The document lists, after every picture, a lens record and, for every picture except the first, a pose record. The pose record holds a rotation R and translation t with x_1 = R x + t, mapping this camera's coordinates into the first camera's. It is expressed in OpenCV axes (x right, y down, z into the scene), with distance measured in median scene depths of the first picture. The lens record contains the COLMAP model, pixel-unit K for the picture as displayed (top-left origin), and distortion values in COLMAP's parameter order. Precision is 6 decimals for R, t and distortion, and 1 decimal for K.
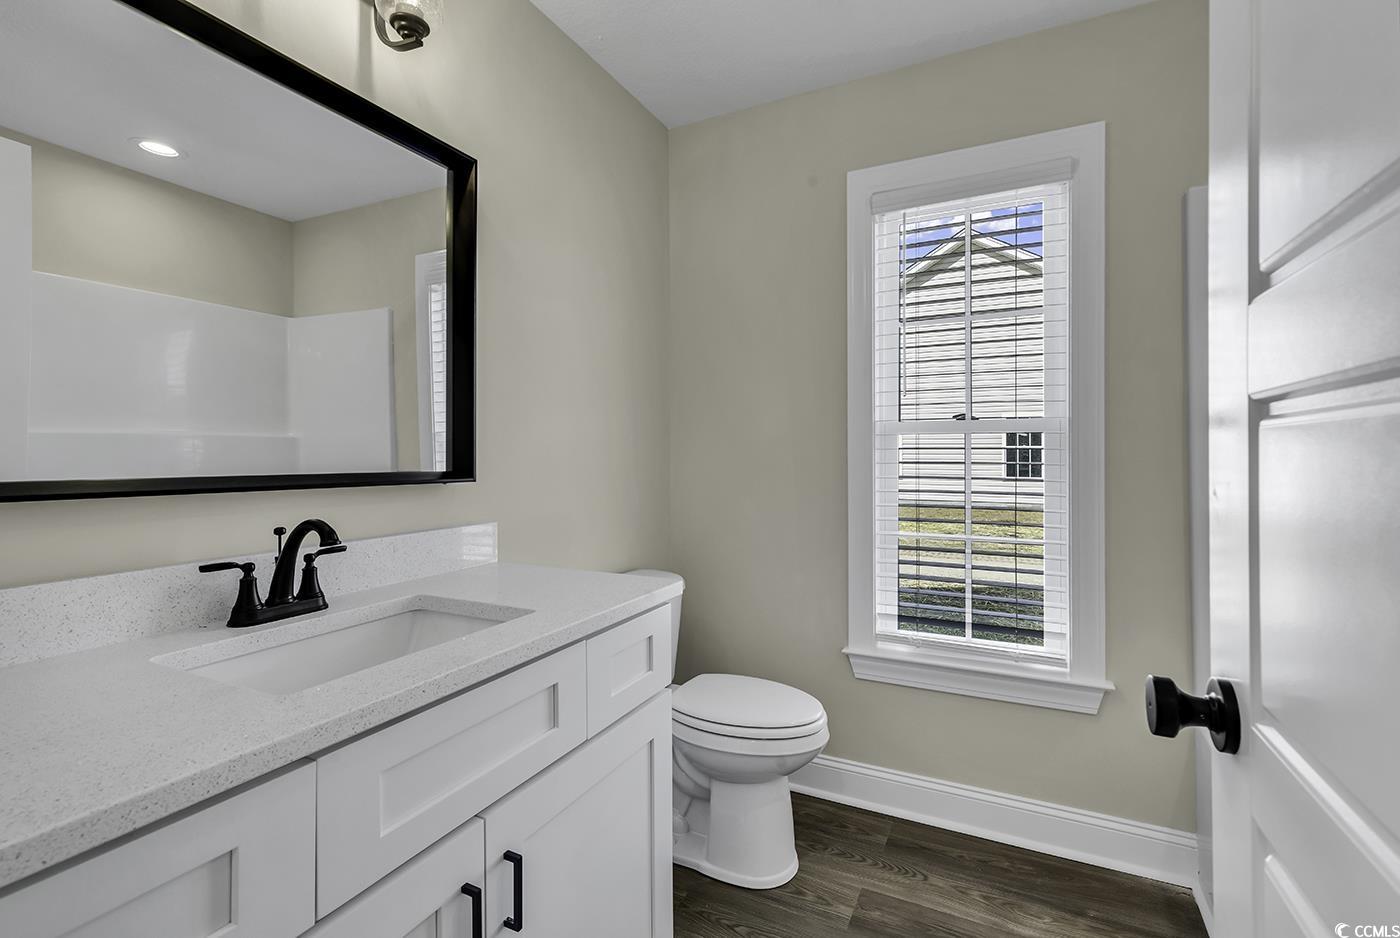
lens RADIAL K [[634.1, 0, 700.4], [0, 634.1, 465.7], [0, 0, 1]] dist [0.008221, -0.000499]
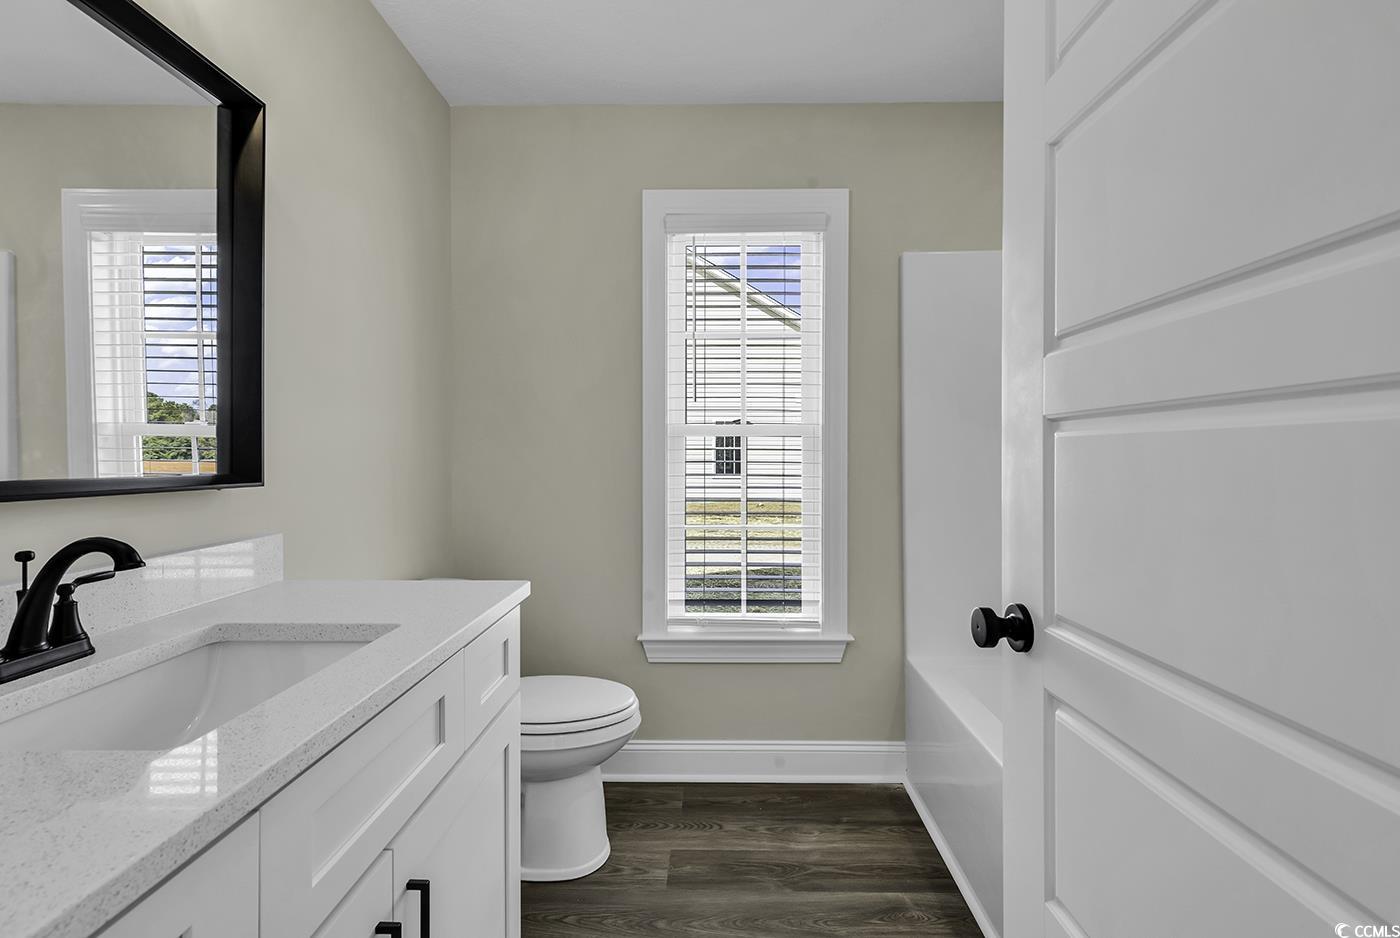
lens RADIAL K [[632.4, 0, 705.2], [0, 632.4, 470.2], [0, 0, 1]] dist [0.011959, -0.000713]
pose [[0.904823, -0.010142, 0.425668, -0.141867], [0.007197, 0.999938, 0.008527, 0.000583], [-0.425728, -0.004652, 0.904839, -0.010770]]
